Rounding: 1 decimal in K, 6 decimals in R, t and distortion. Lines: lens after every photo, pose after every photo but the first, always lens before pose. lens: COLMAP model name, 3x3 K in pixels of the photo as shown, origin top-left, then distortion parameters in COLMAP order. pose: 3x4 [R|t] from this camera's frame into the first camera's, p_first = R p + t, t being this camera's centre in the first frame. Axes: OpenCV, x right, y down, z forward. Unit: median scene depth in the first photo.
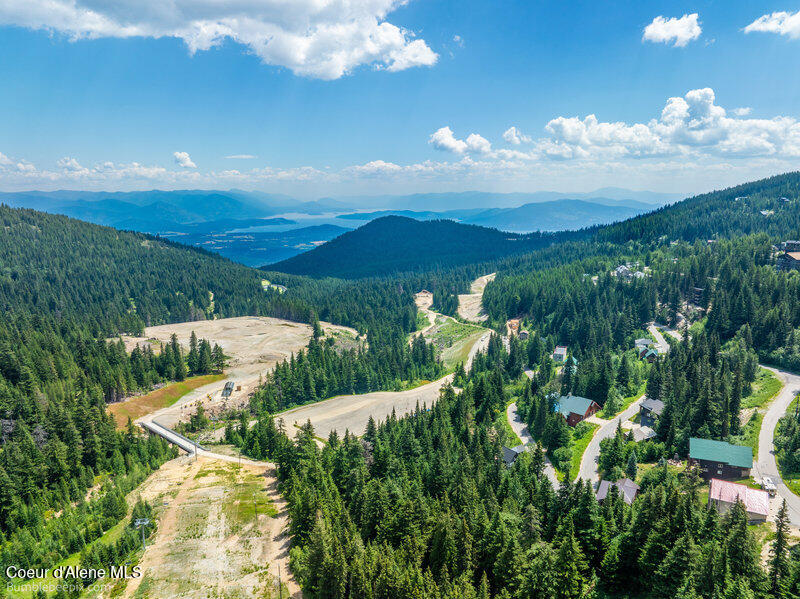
lens RADIAL K [[564.6, 0, 400.0], [0, 564.6, 299.5], [0, 0, 1]] dist [-0.032080, -0.007375]
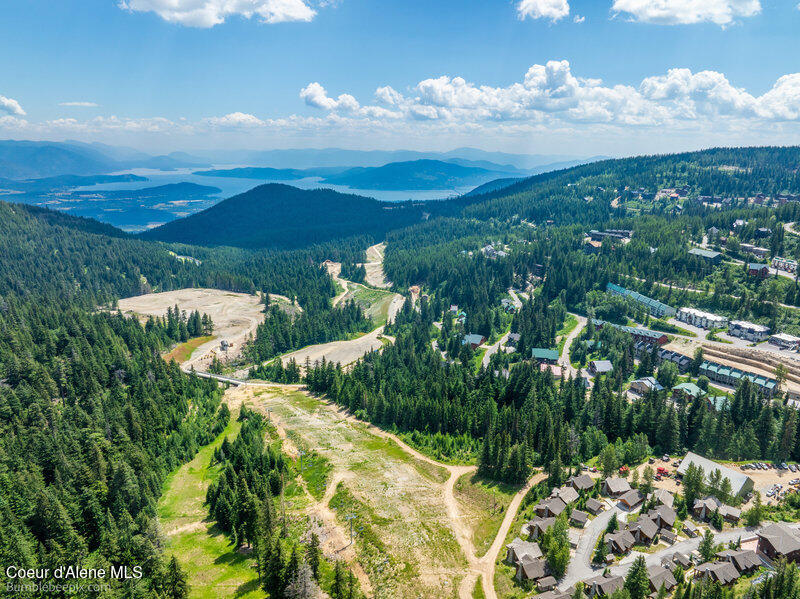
lens RADIAL K [[564.6, 0, 400.0], [0, 564.6, 299.5], [0, 0, 1]] dist [-0.032080, -0.007375]
pose [[0.970860, -0.036517, 0.236851, -0.202783], [0.018751, 0.996868, 0.076834, -0.048412], [-0.238915, -0.070154, 0.968503, -0.406749]]
